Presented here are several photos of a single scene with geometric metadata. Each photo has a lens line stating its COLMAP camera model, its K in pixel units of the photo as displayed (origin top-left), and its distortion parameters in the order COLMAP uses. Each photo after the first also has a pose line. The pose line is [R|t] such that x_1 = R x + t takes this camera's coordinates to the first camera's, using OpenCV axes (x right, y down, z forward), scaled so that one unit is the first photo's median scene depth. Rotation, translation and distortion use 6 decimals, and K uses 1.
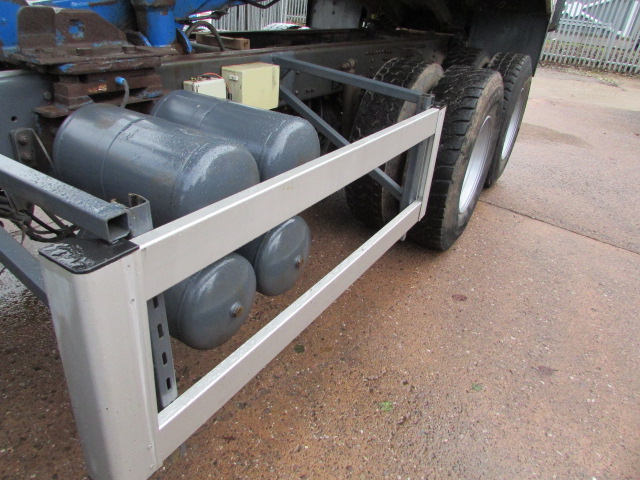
lens RADIAL K [[450.4, 0, 316.6], [0, 450.4, 237.8], [0, 0, 1]] dist [-0.008942, 0.000420]
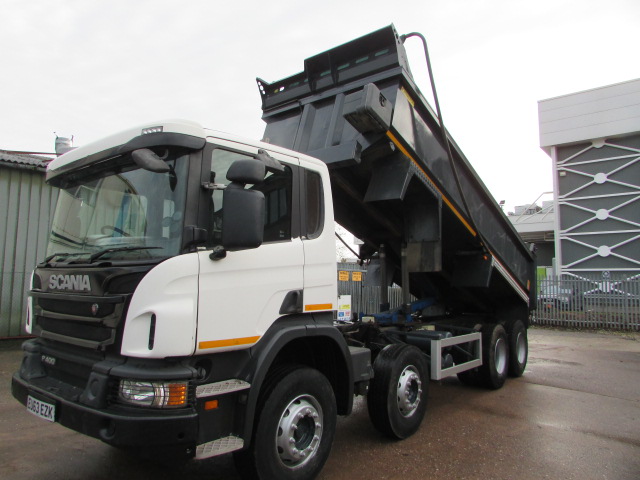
lens RADIAL K [[468.7, 0, 320.0], [0, 468.7, 240.0], [0, 0, 1]] dist [-0.024434, -0.004428]
pose [[0.990798, -0.080164, -0.109057, -0.072708], [0.004767, 0.825905, -0.563789, 0.158225], [0.135266, 0.558081, 0.818687, -0.354103]]
